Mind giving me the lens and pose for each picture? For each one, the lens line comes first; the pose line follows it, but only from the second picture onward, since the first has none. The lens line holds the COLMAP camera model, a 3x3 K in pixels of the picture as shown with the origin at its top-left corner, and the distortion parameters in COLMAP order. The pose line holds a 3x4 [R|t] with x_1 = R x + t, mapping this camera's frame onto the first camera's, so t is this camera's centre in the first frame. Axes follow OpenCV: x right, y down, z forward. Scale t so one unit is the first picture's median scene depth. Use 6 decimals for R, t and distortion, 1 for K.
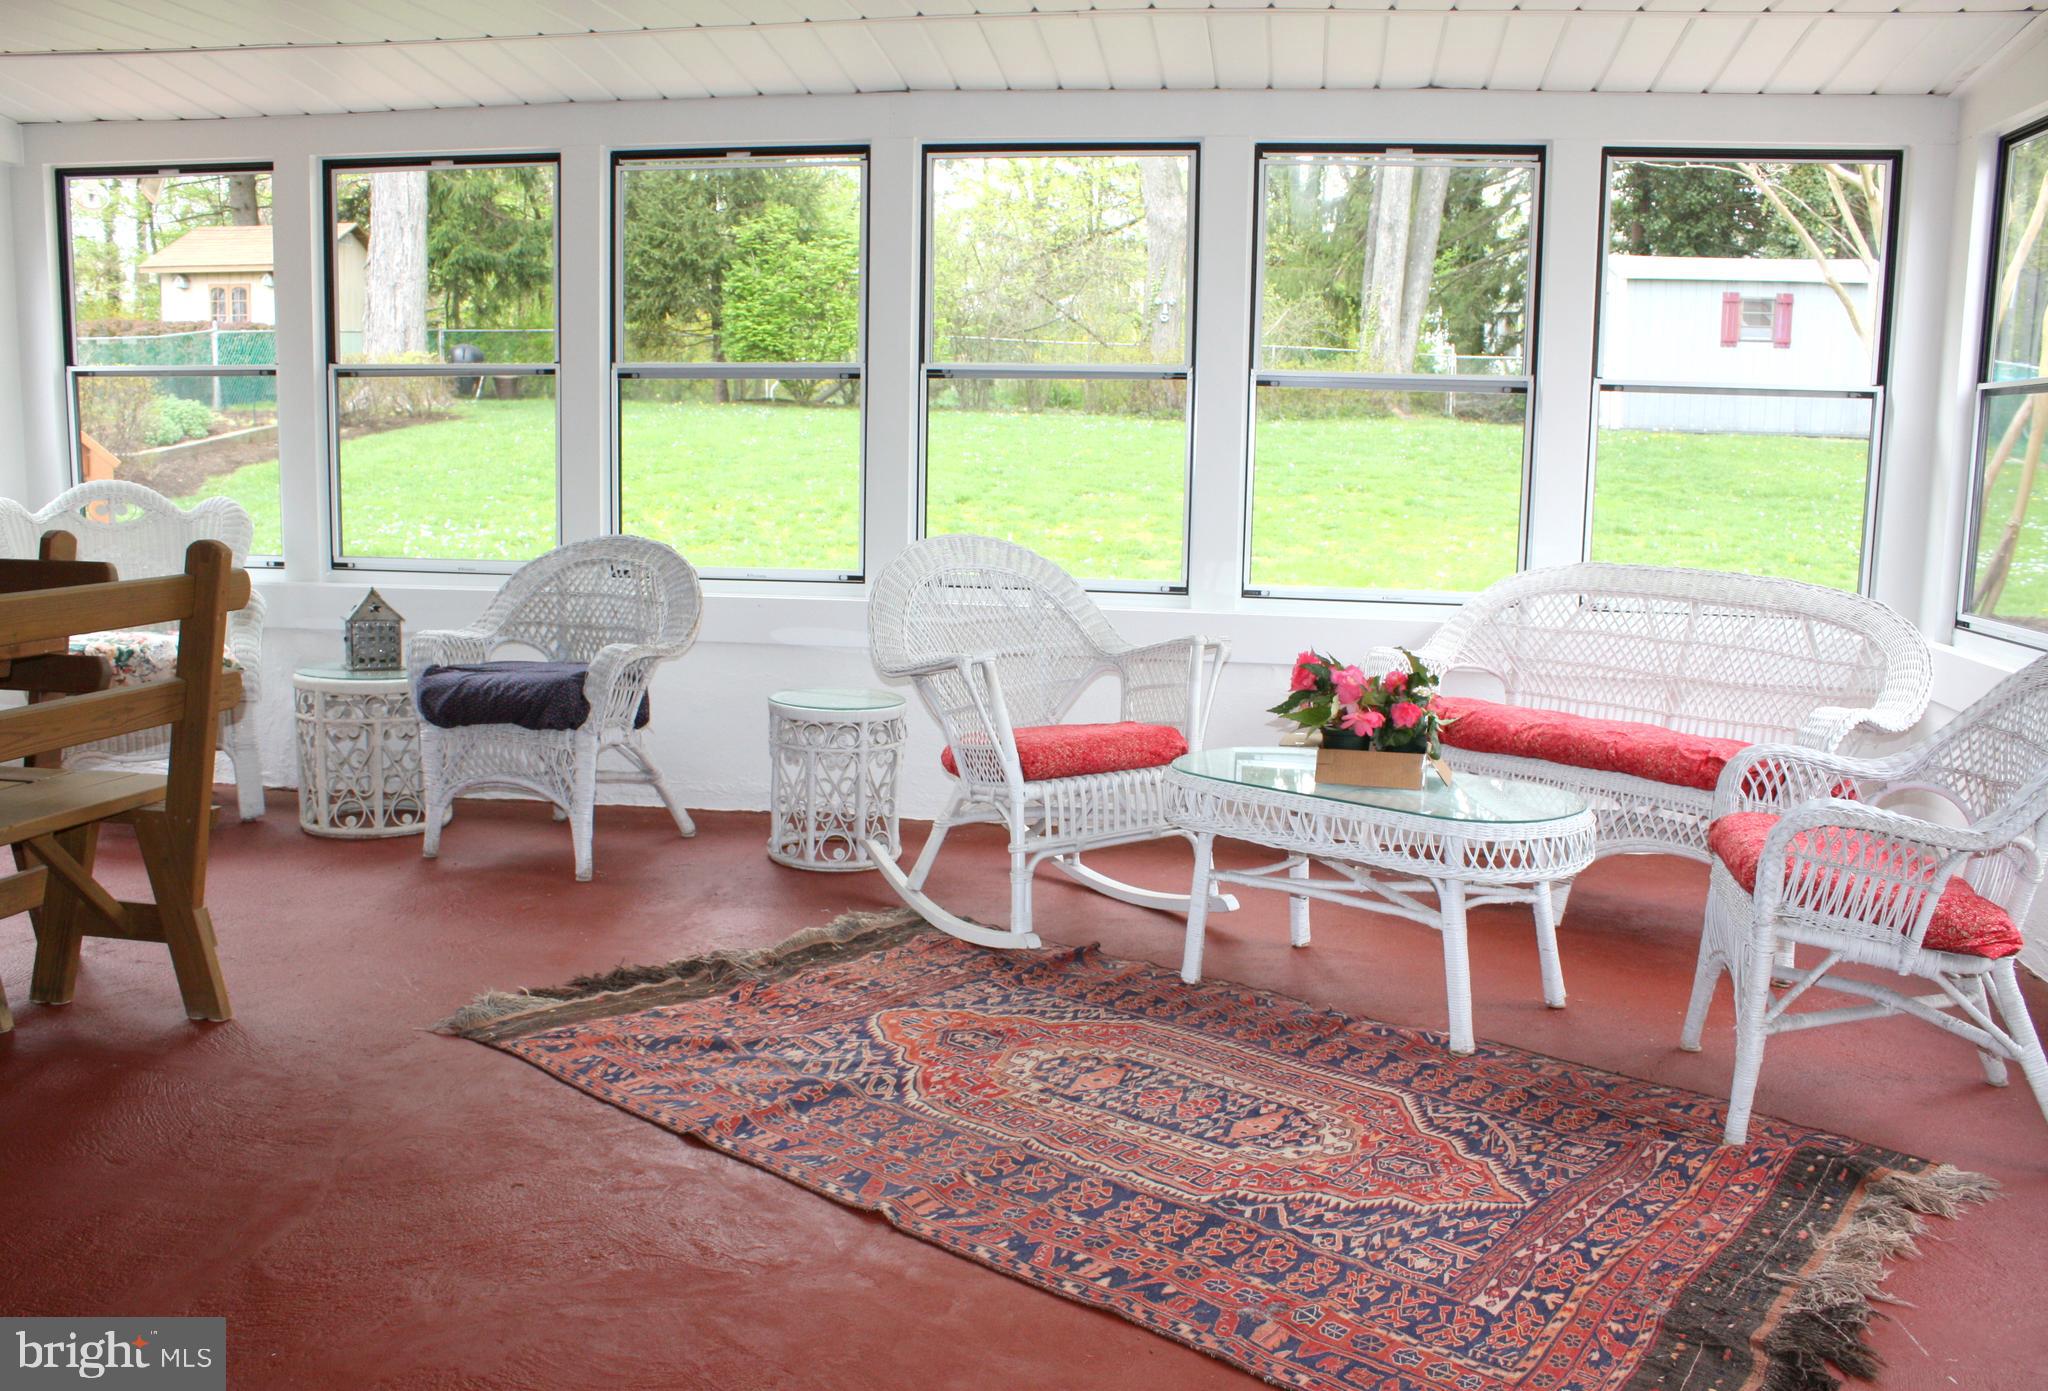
lens RADIAL K [[1683.9, 0, 1024.0], [0, 1683.9, 695.5], [0, 0, 1]] dist [-0.077623, 0.007099]
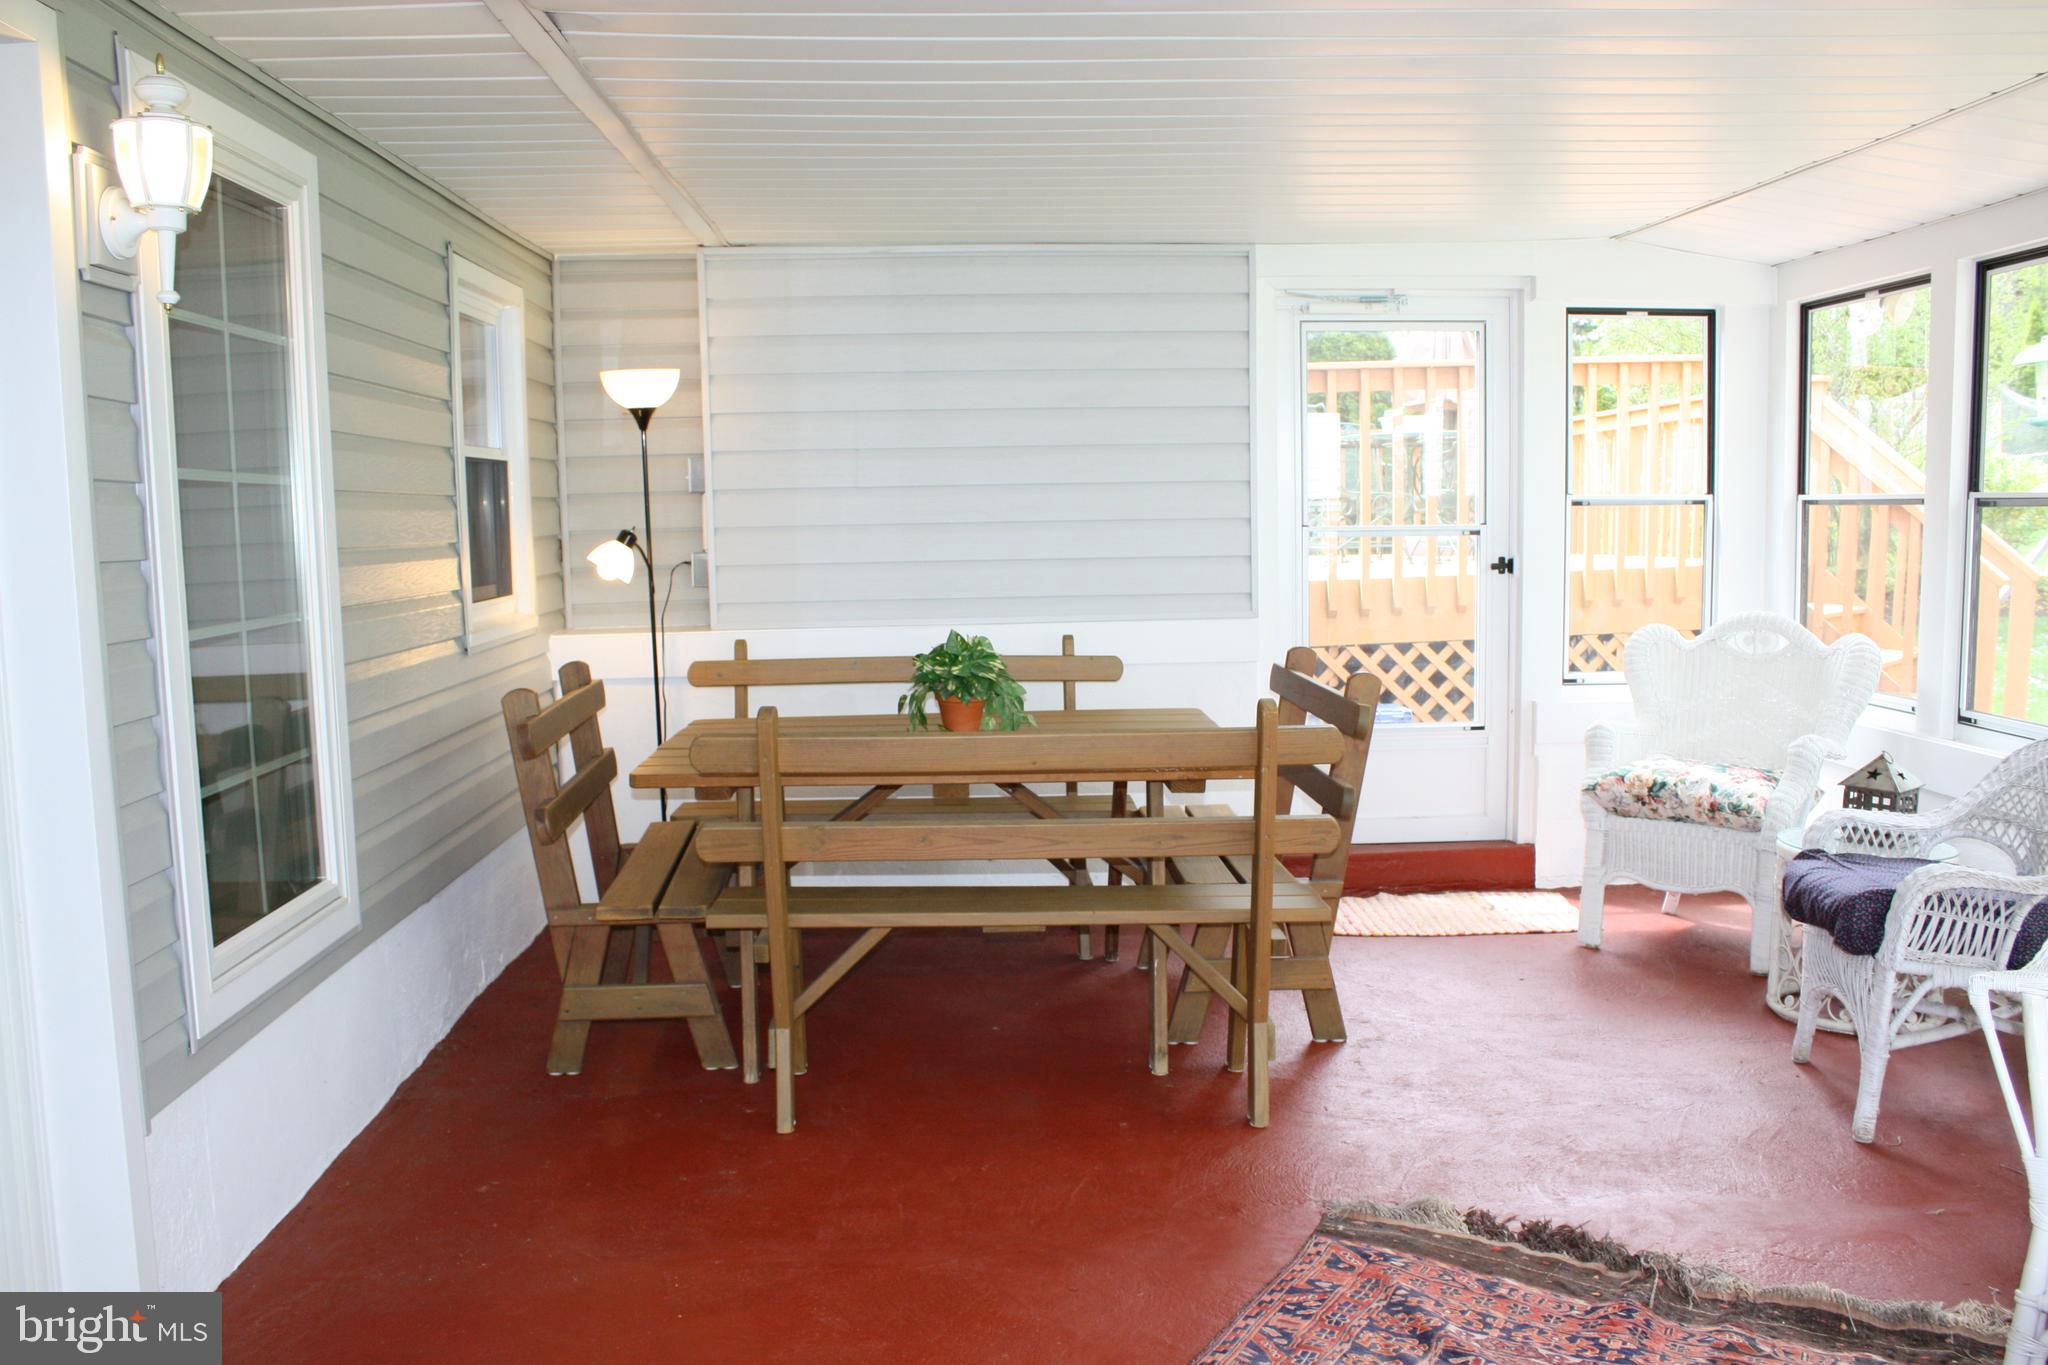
lens RADIAL K [[1689.1, 0, 996.5], [0, 1689.1, 693.0], [0, 0, 1]] dist [-0.167261, 0.150340]
pose [[0.239524, 0.085758, -0.967096, 0.467753], [-0.131166, 0.989818, 0.055286, -0.115042], [0.961989, 0.113608, 0.248334, 0.462731]]
